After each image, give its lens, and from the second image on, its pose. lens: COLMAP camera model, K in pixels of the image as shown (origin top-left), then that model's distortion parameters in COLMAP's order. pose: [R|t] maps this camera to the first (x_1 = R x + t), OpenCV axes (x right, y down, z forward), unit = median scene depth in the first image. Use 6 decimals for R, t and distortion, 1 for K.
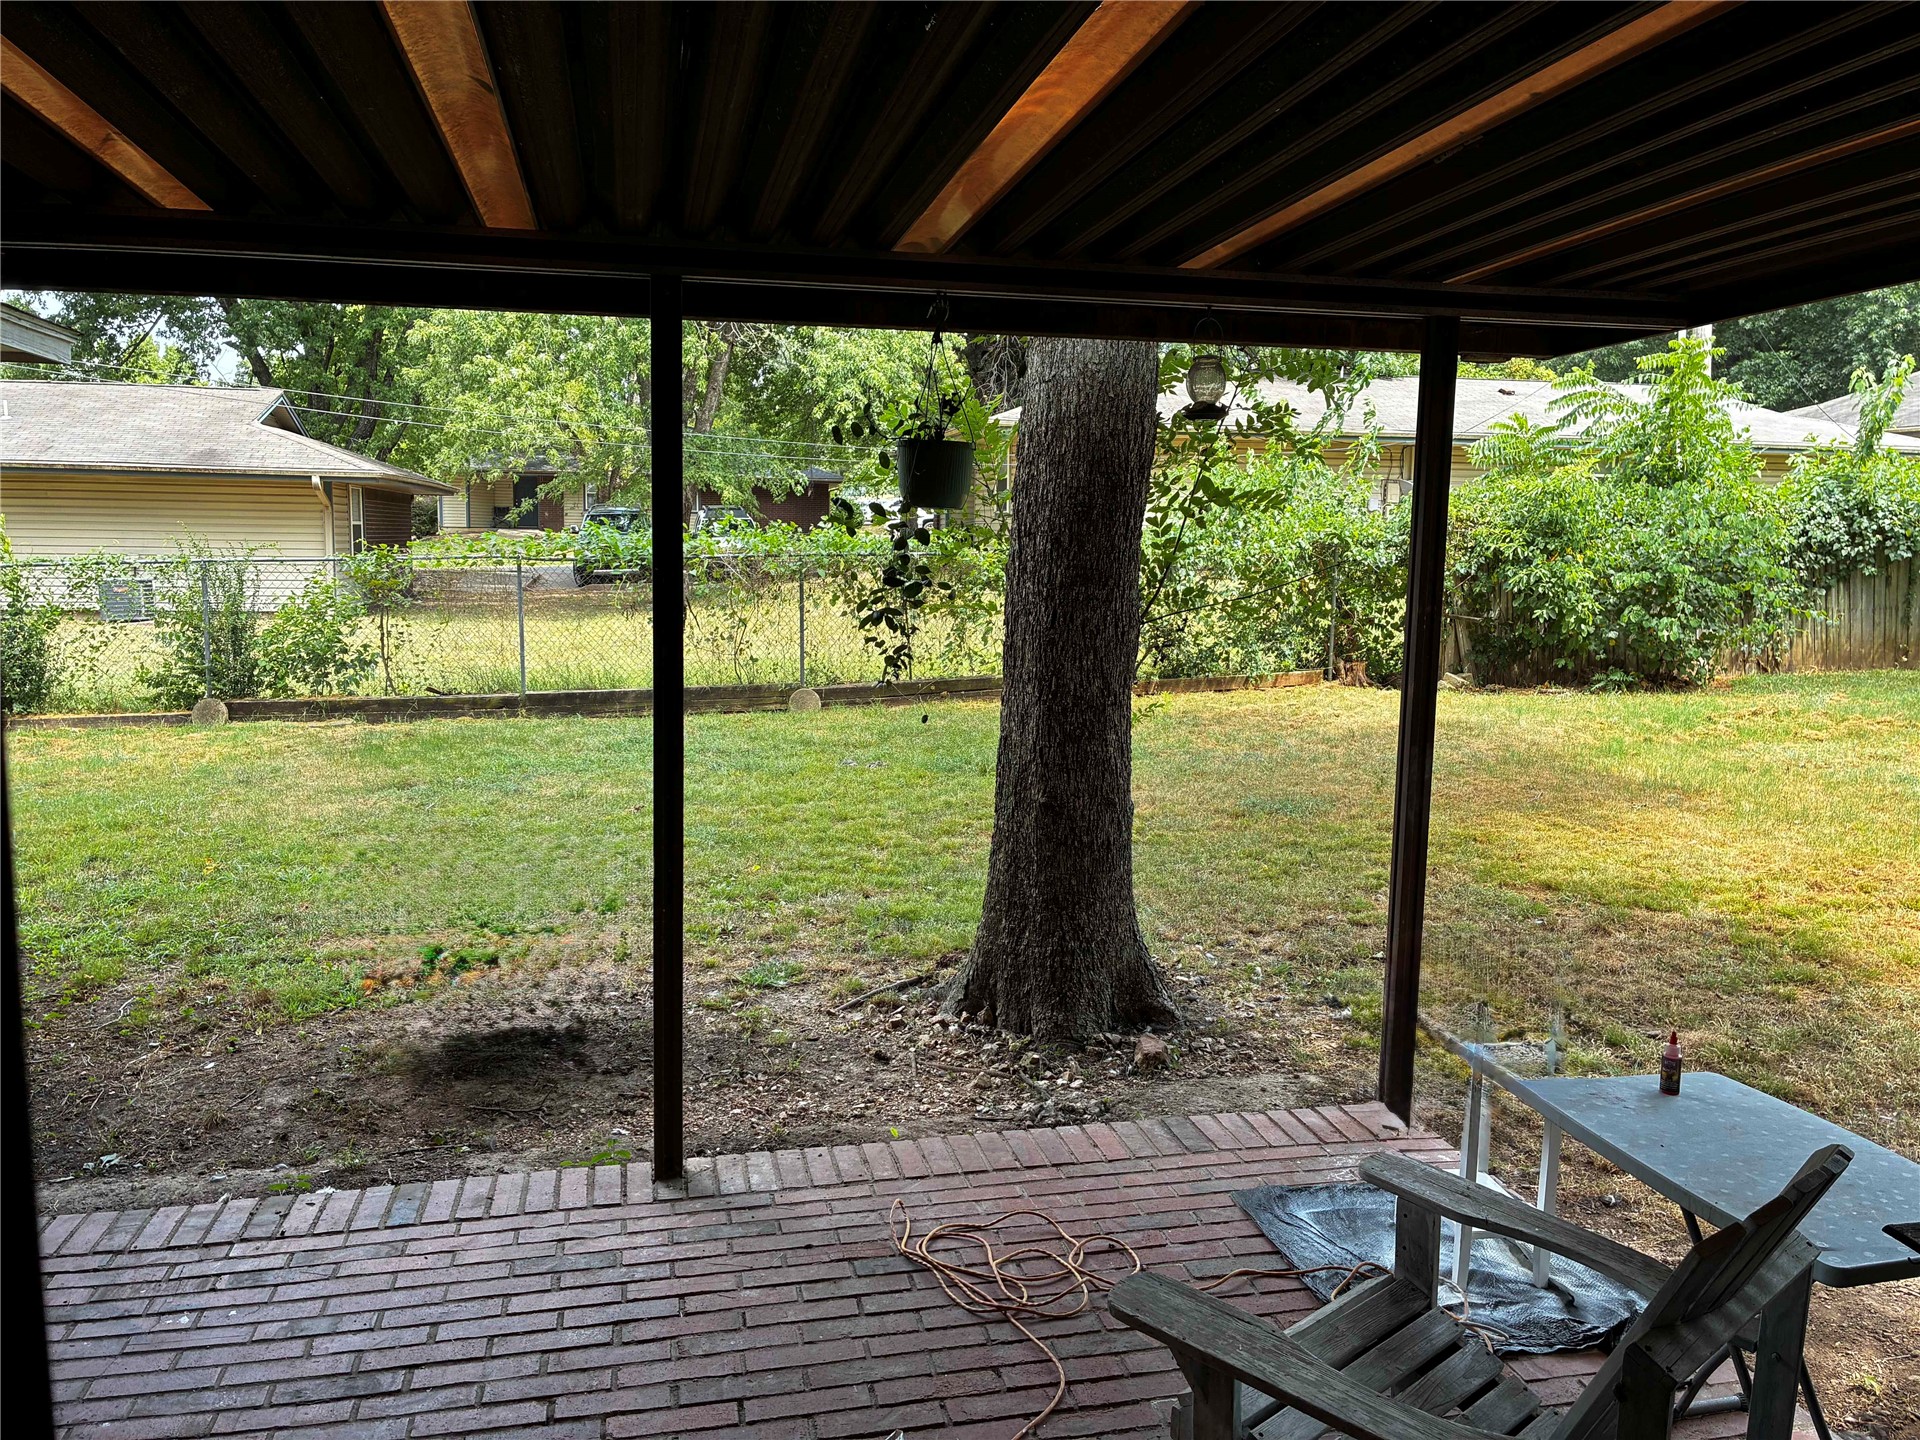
lens RADIAL K [[1448.9, 0, 956.6], [0, 1448.9, 721.1], [0, 0, 1]] dist [0.062873, -0.074300]
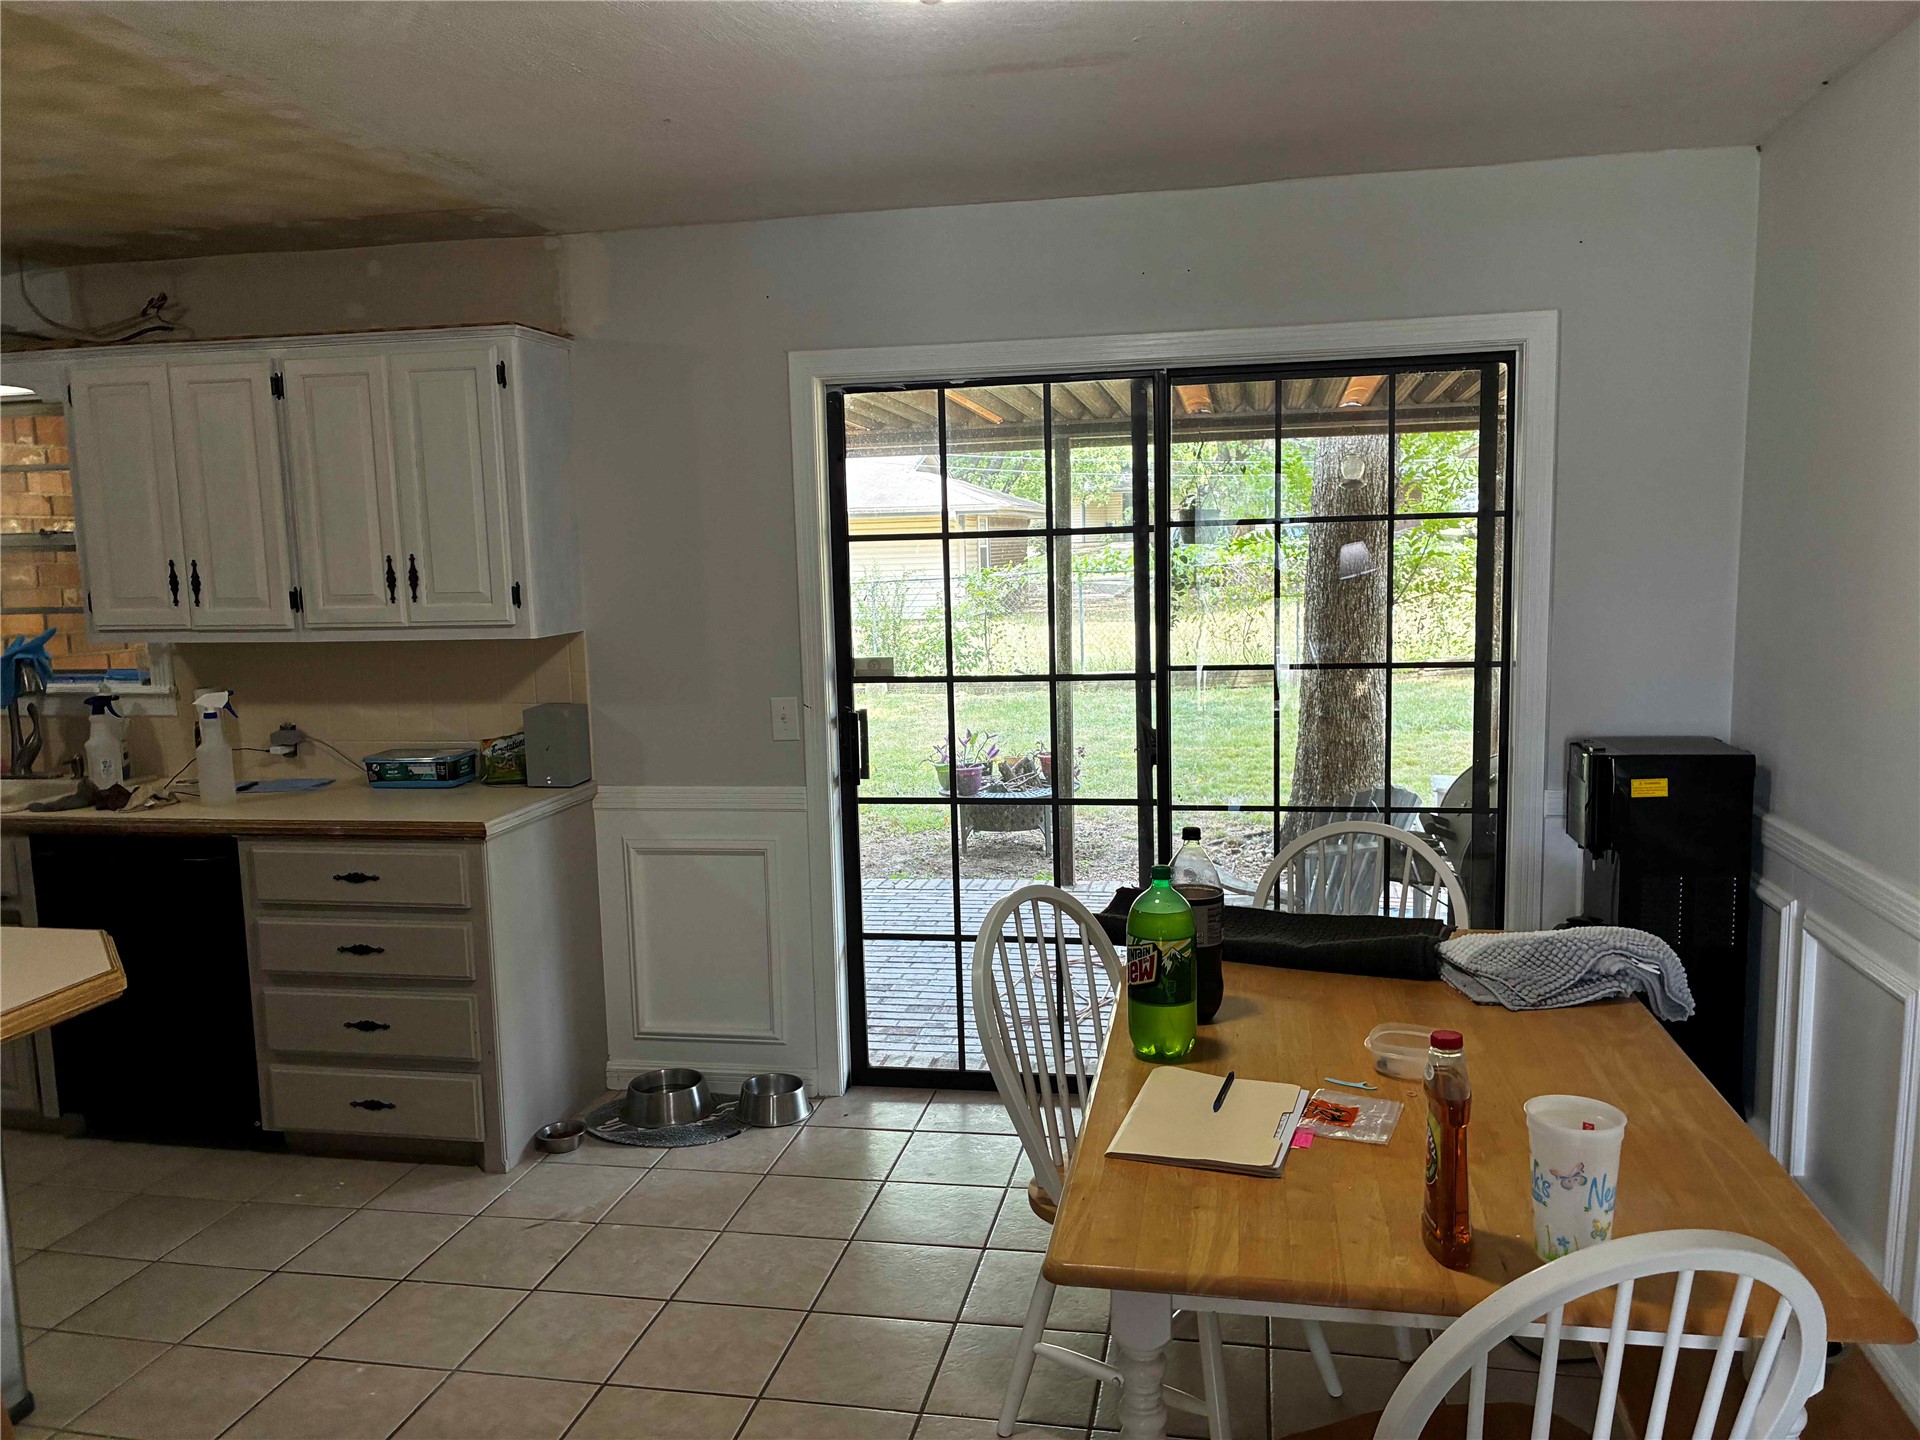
lens RADIAL K [[1448.9, 0, 960.6], [0, 1448.9, 726.0], [0, 0, 1]] dist [0.062873, -0.074300]
pose [[0.914235, 0.010873, -0.405038, 0.300375], [-0.010486, 0.999940, 0.003176, 0.057586], [0.405049, 0.001344, 0.914294, -0.556606]]
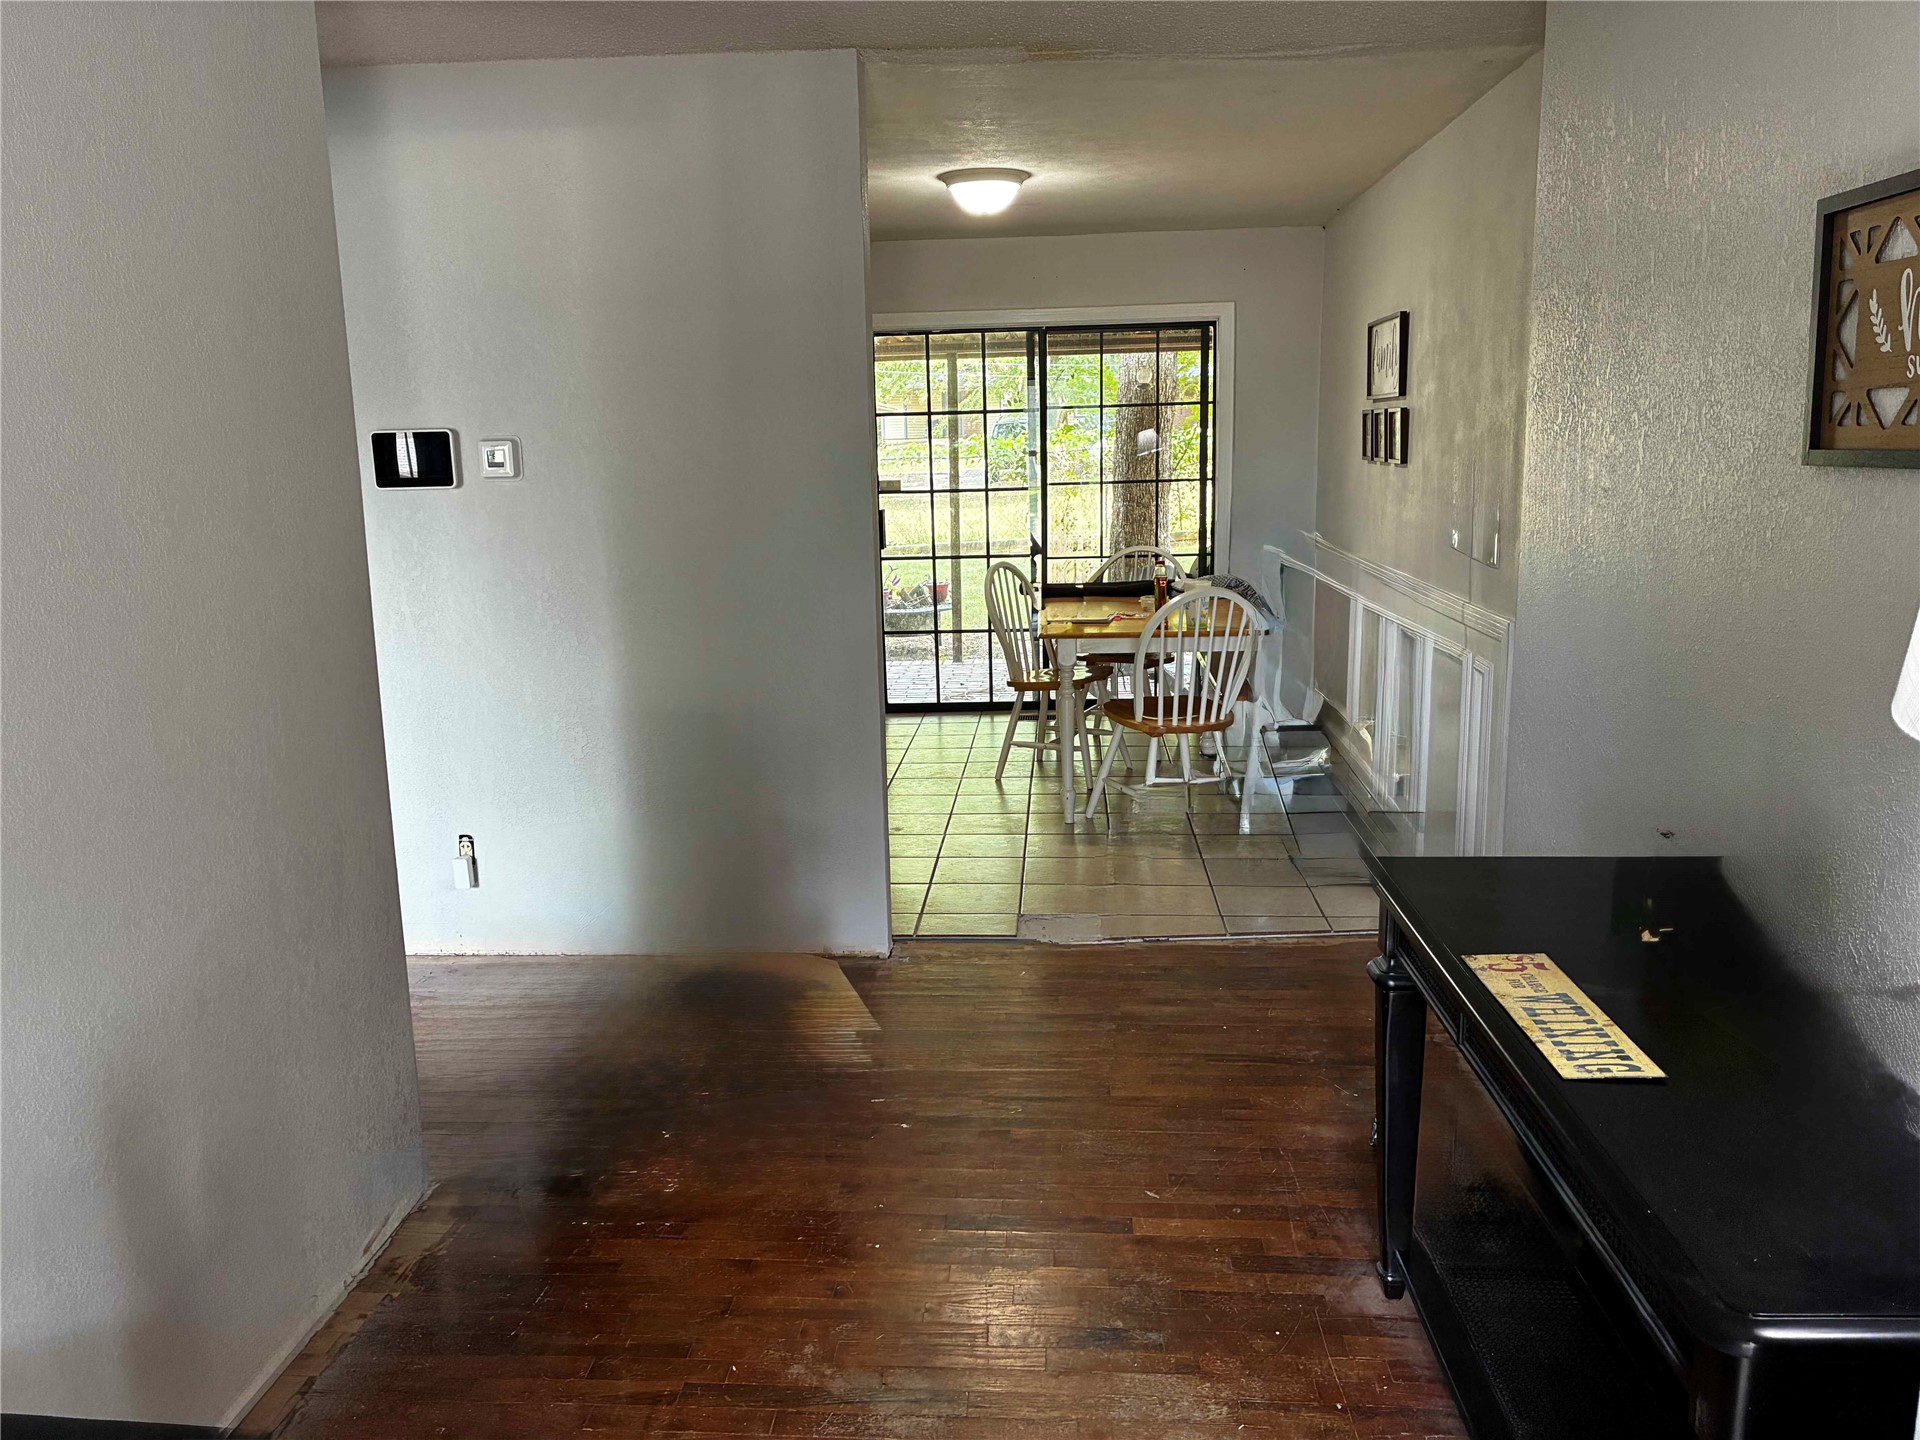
lens RADIAL K [[1448.9, 0, 957.7], [0, 1448.9, 734.2], [0, 0, 1]] dist [0.062873, -0.074300]
pose [[0.958453, 0.016755, -0.284760, 0.406641], [0.005018, 0.997129, 0.075559, 0.151346], [0.285208, -0.073848, 0.955616, -1.148727]]
